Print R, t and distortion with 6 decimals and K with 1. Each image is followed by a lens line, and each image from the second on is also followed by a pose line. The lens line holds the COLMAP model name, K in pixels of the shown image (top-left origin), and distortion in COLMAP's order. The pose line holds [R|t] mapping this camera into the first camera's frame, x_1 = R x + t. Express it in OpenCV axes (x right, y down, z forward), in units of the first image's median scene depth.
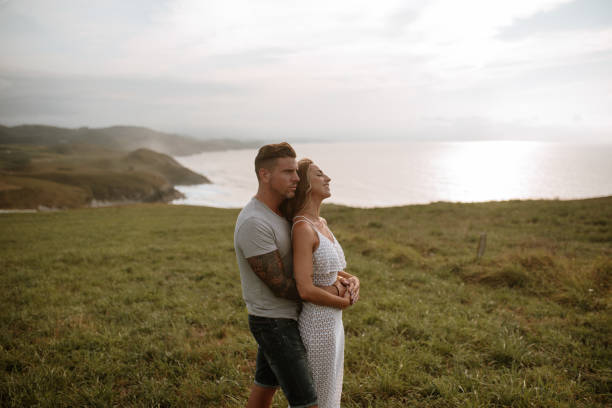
lens RADIAL K [[611.6, 0, 306.0], [0, 611.6, 204.0], [0, 0, 1]] dist [-0.021568, 0.001016]
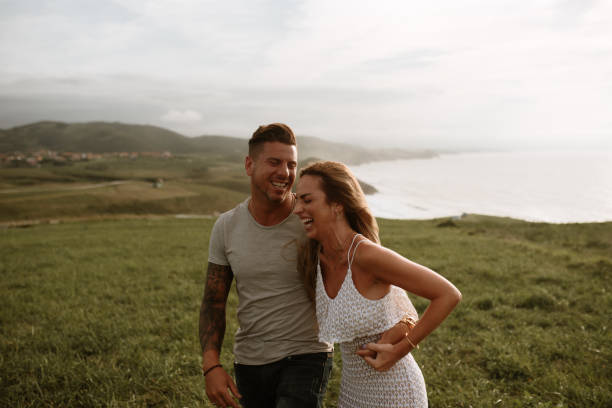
lens RADIAL K [[590.5, 0, 308.9], [0, 590.5, 204.5], [0, 0, 1]] dist [-0.074297, 0.107201]
pose [[0.966579, 0.022430, -0.255387, -0.102417], [-0.027243, 0.999511, -0.015323, 0.006999], [0.254918, 0.021769, 0.966718, 0.274037]]
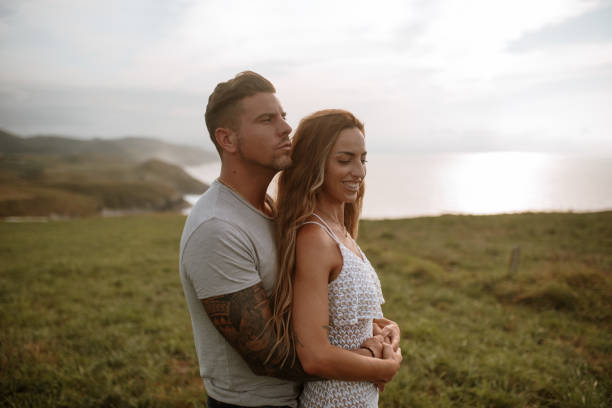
lens RADIAL K [[590.5, 0, 308.9], [0, 590.5, 204.5], [0, 0, 1]] dist [-0.074297, 0.107201]
pose [[0.999933, 0.007017, -0.009159, -0.001282], [-0.007186, 0.999803, -0.018511, 0.005882], [0.009027, 0.018576, 0.999787, 0.137489]]
